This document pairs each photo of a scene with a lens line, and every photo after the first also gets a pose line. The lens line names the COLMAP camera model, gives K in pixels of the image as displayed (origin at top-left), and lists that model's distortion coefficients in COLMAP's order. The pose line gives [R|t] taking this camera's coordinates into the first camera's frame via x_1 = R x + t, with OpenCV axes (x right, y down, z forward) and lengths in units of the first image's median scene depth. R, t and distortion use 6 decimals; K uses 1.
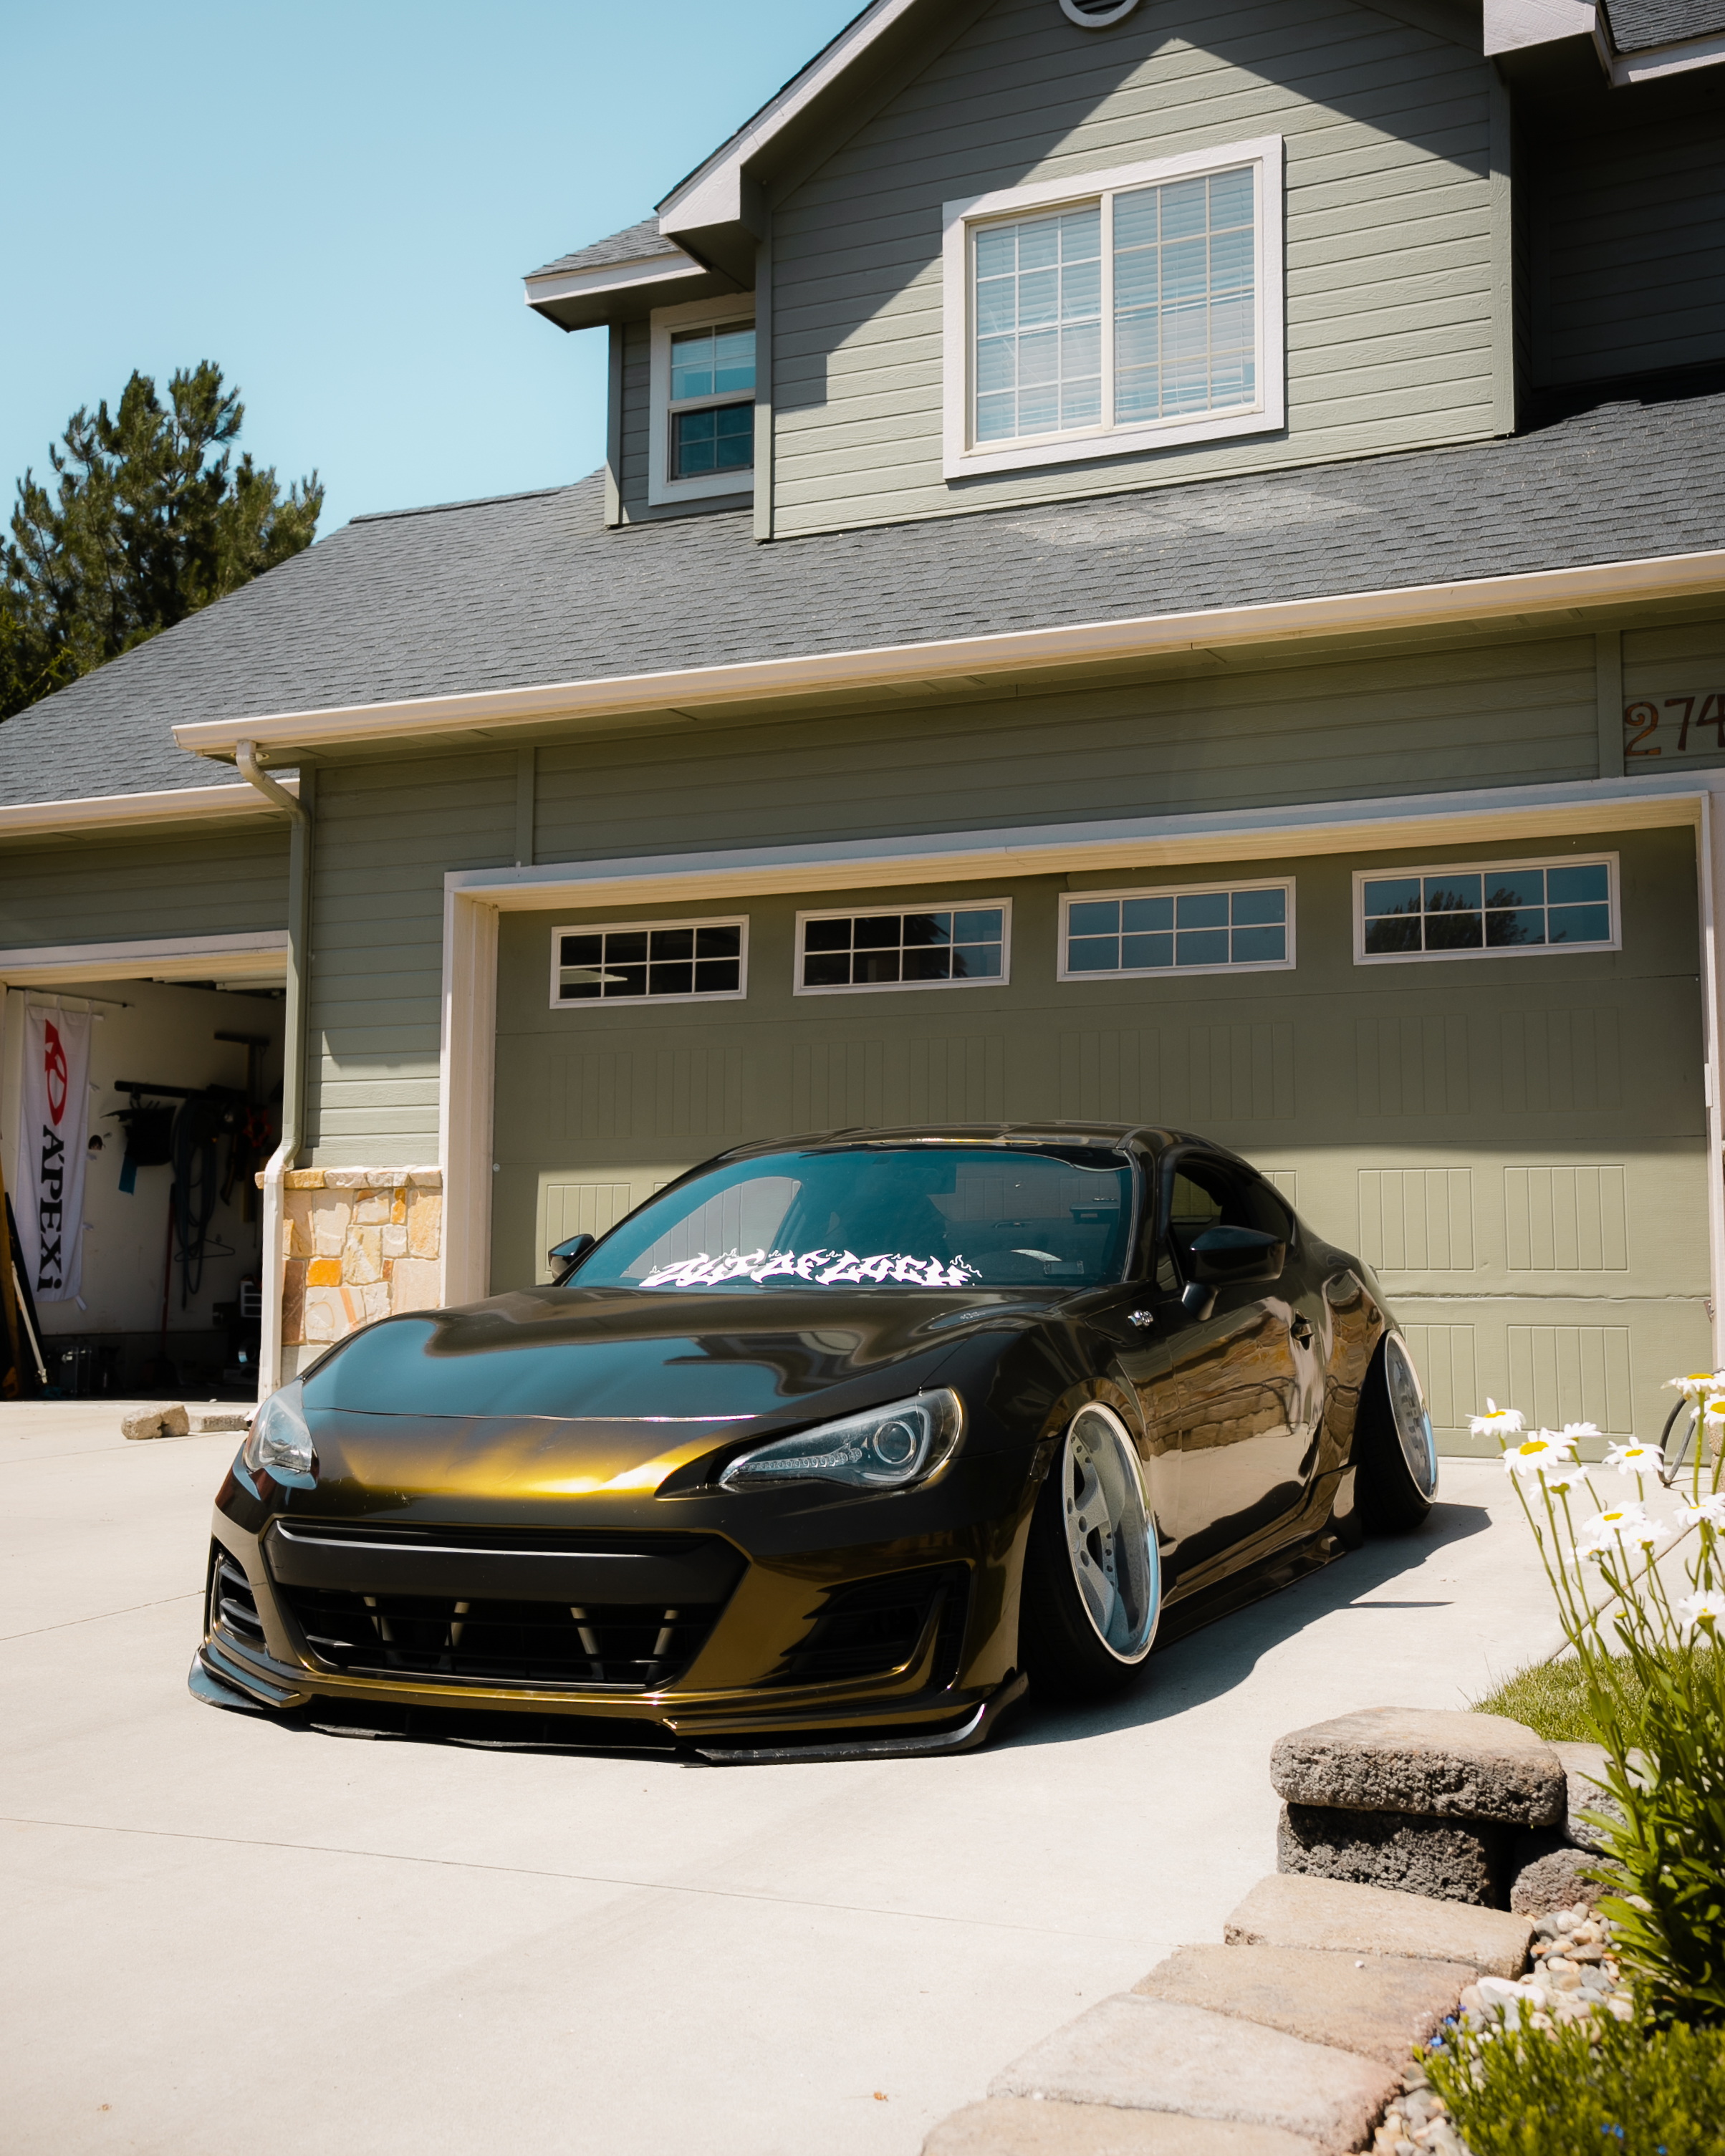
lens RADIAL K [[2367.6, 0, 822.4], [0, 2367.6, 1073.3], [0, 0, 1]] dist [0.053502, 0.246376]
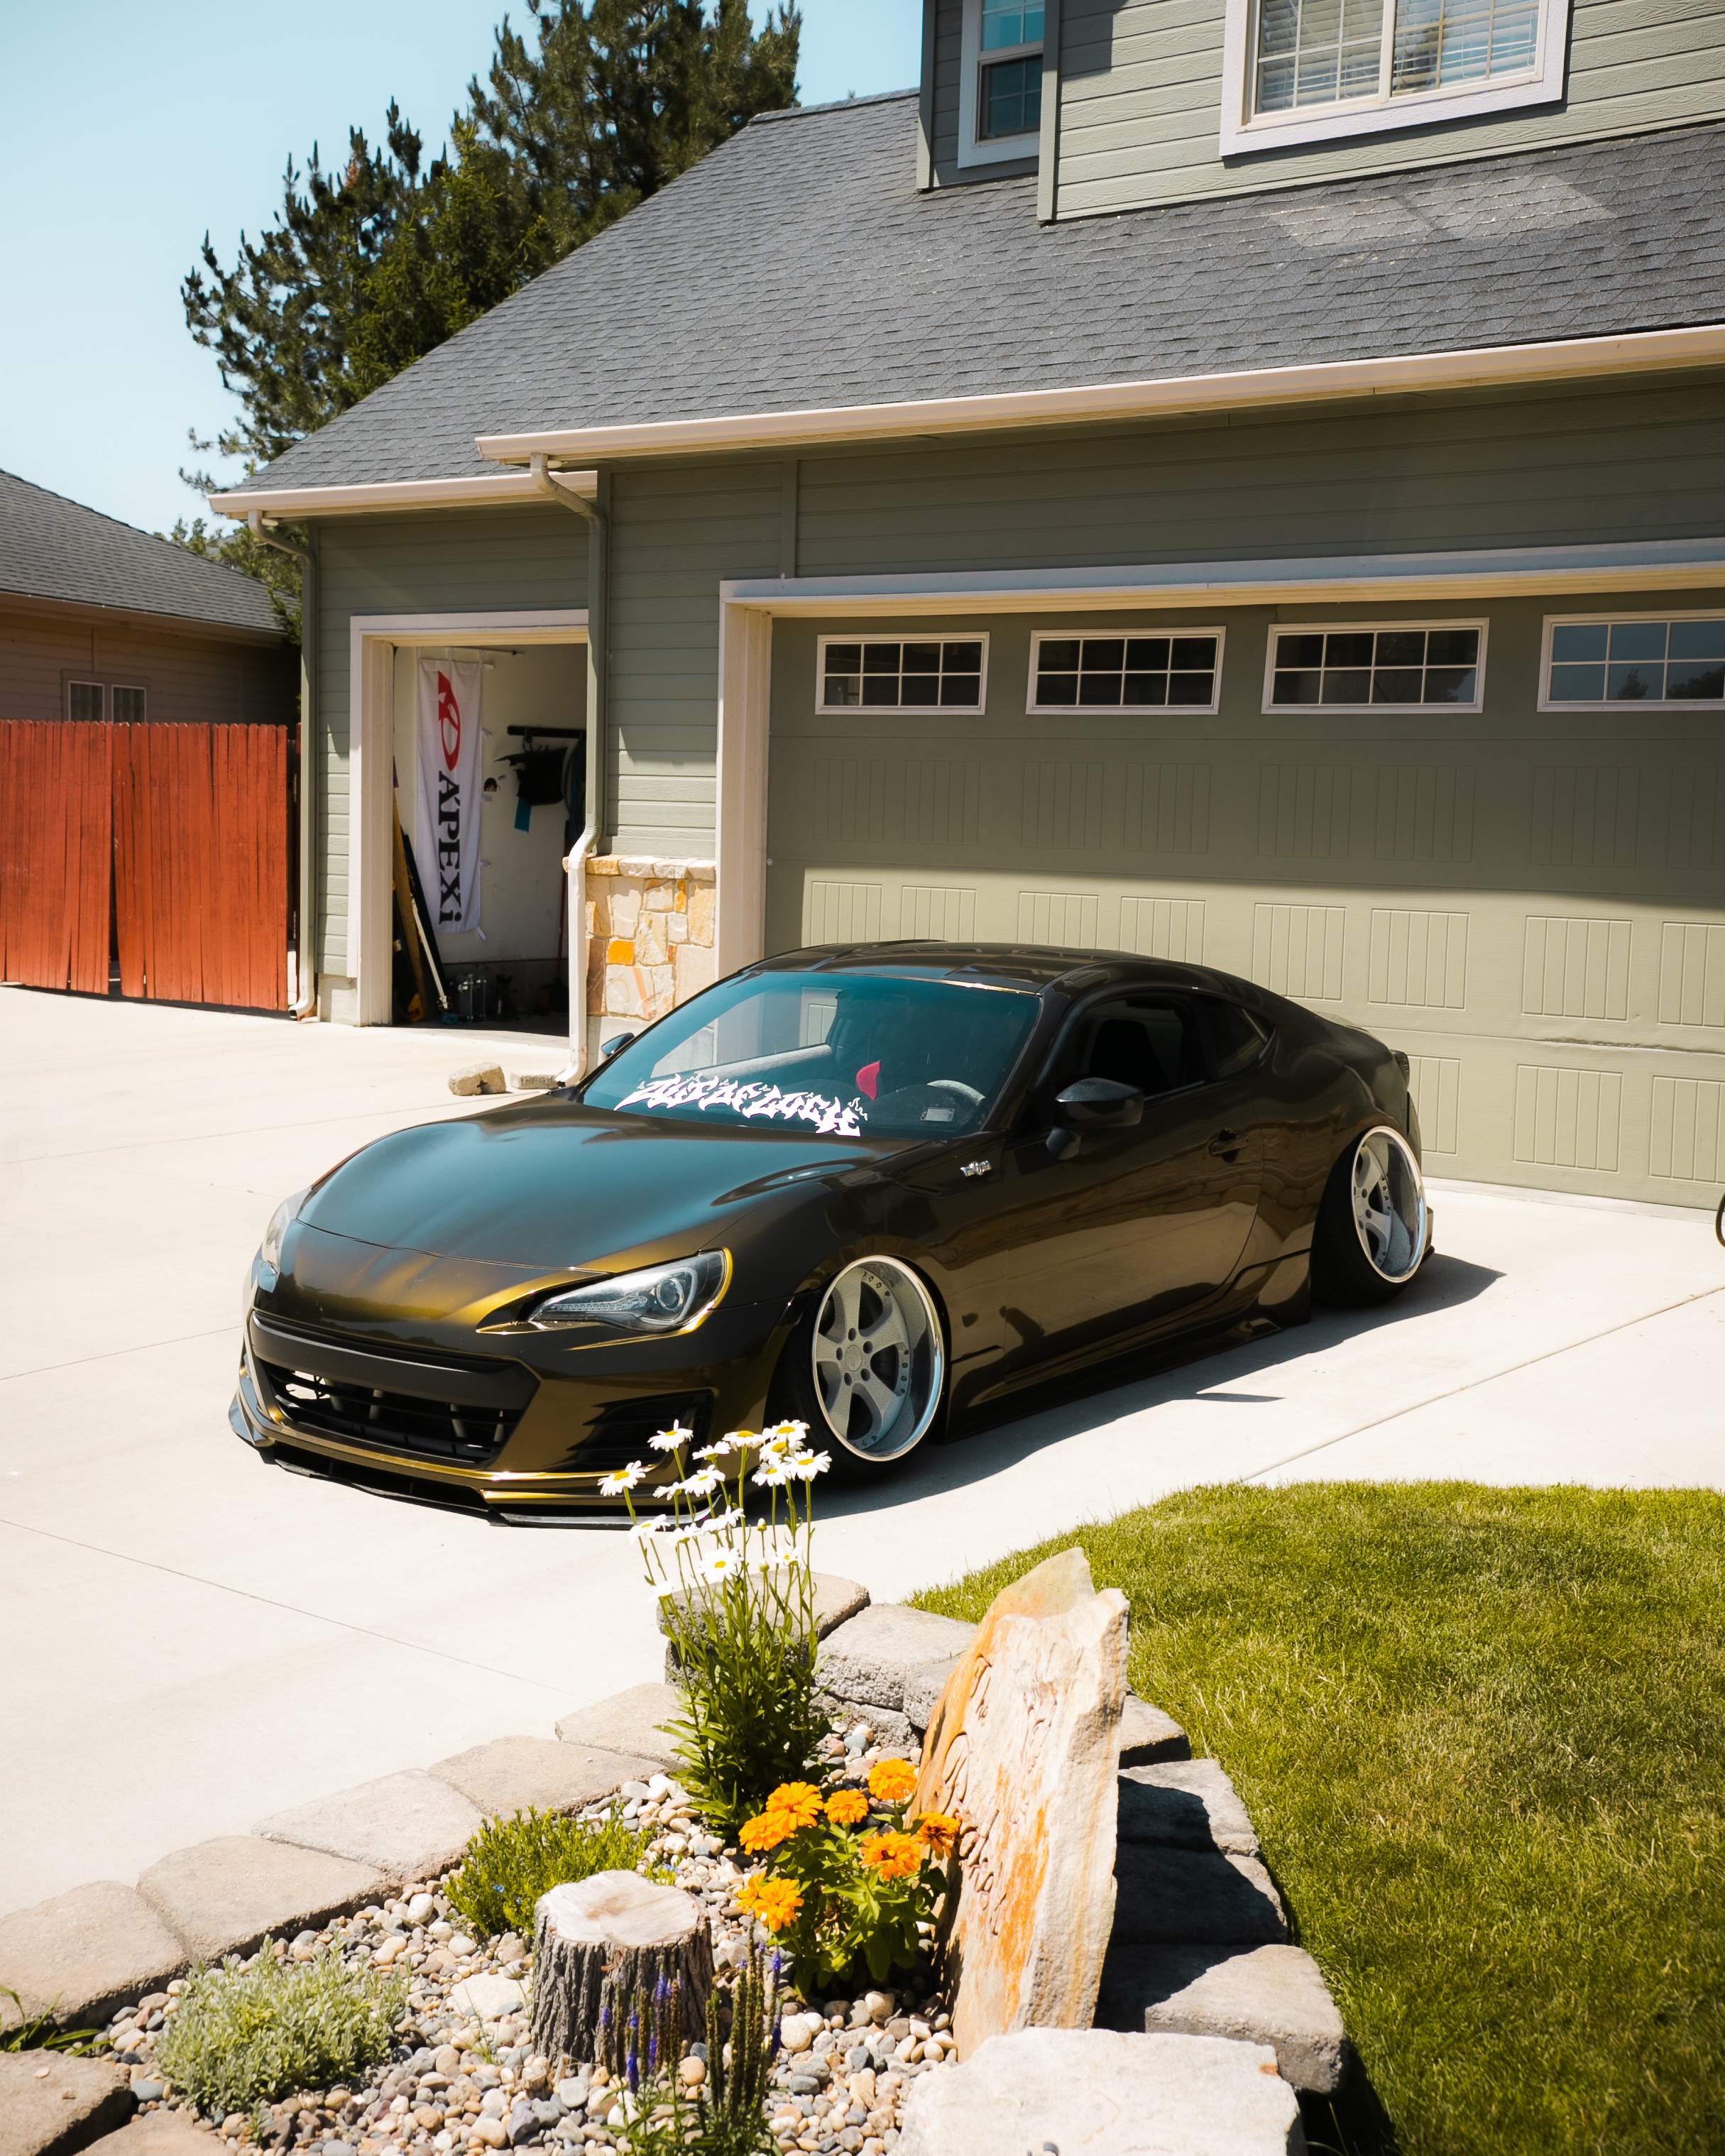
lens RADIAL K [[2510.6, 0, 862.5], [0, 2510.6, 1078.0], [0, 0, 1]] dist [0.088177, 0.167402]
pose [[0.974570, 0.045511, -0.219412, 0.158884], [-0.002837, 0.981586, 0.191002, -0.082312], [0.224065, -0.185522, 0.956753, -0.098299]]
